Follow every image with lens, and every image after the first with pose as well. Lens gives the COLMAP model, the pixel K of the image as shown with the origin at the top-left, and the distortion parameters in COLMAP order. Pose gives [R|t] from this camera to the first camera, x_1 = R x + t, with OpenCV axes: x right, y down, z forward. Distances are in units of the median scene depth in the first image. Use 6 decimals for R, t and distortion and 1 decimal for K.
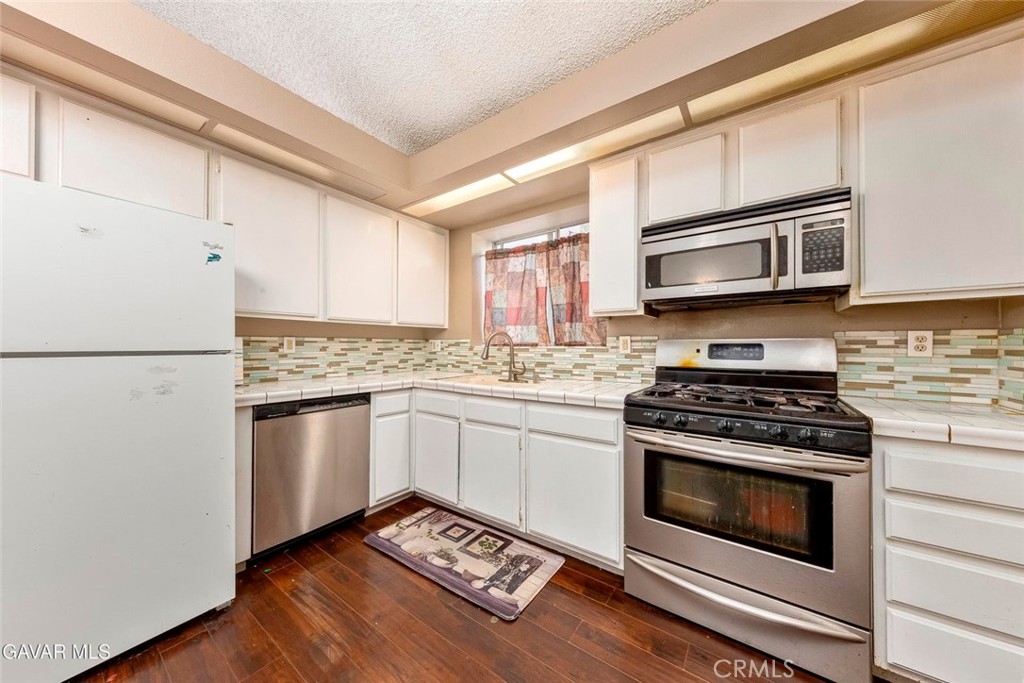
lens RADIAL K [[328.8, 0, 467.4], [0, 328.8, 344.6], [0, 0, 1]] dist [0.001882, 0.000070]
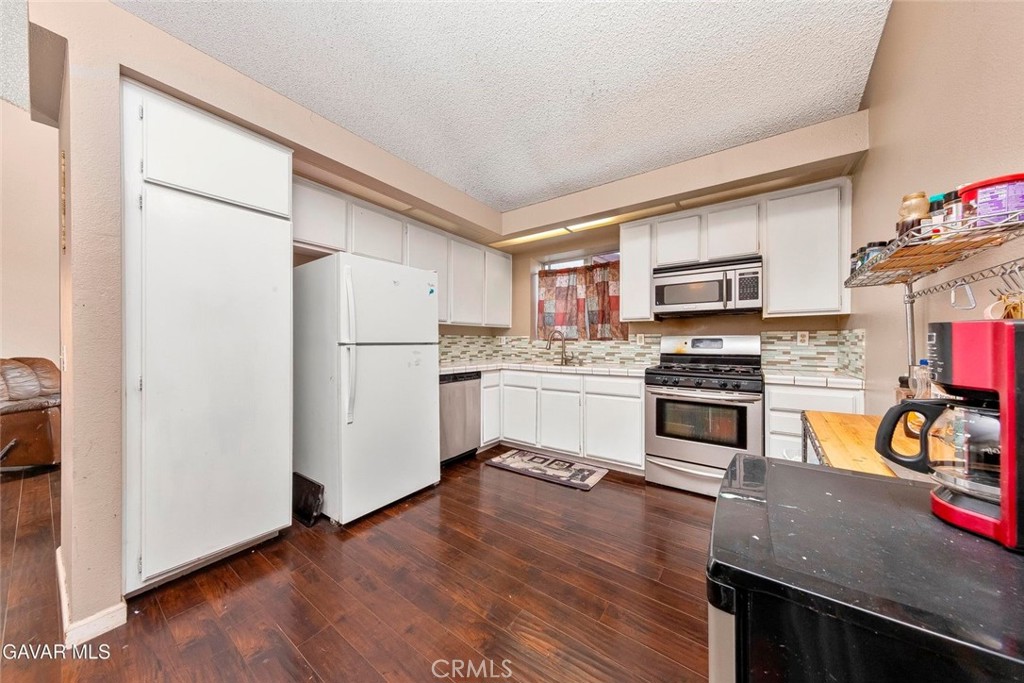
lens RADIAL K [[308.2, 0, 512.0], [0, 308.2, 341.5], [0, 0, 1]] dist [-0.000064, 0.000005]
pose [[0.996103, -0.001793, 0.088179, -0.308921], [0.001410, 0.999989, 0.004400, 0.003183], [-0.088186, -0.004259, 0.996095, -0.472799]]
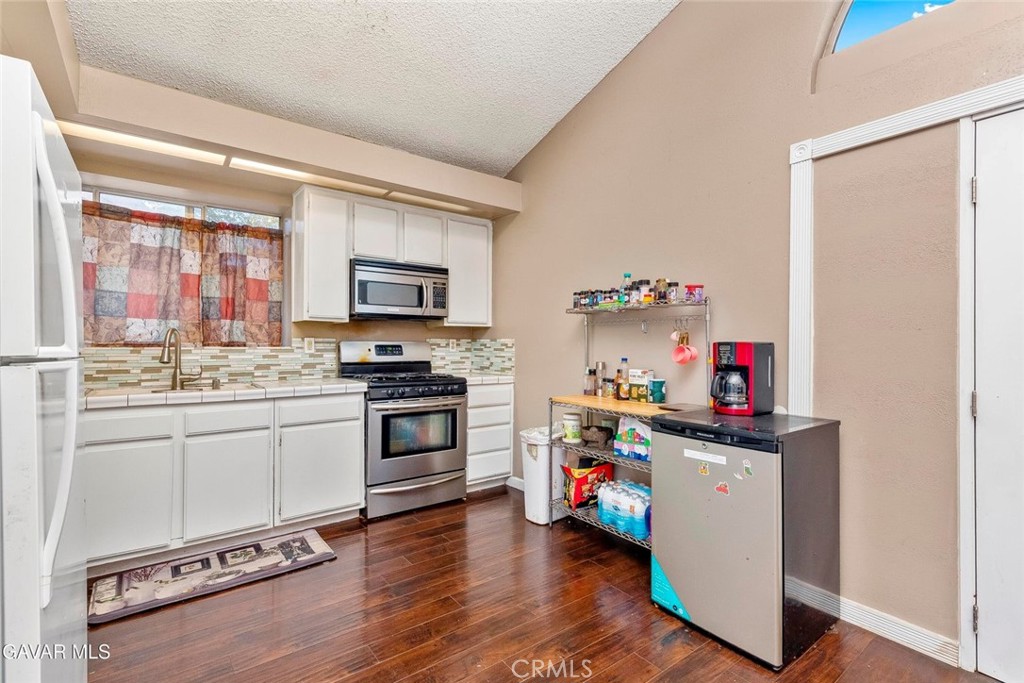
lens RADIAL K [[419.5, 0, 512.0], [0, 419.5, 341.5], [0, 0, 1]] dist [0.019922, 0.000013]
pose [[0.303365, 0.011915, 0.952800, -0.898004], [-0.004588, 0.999928, -0.011044, -0.000158], [-0.952863, -0.001021, 0.303398, -0.122219]]
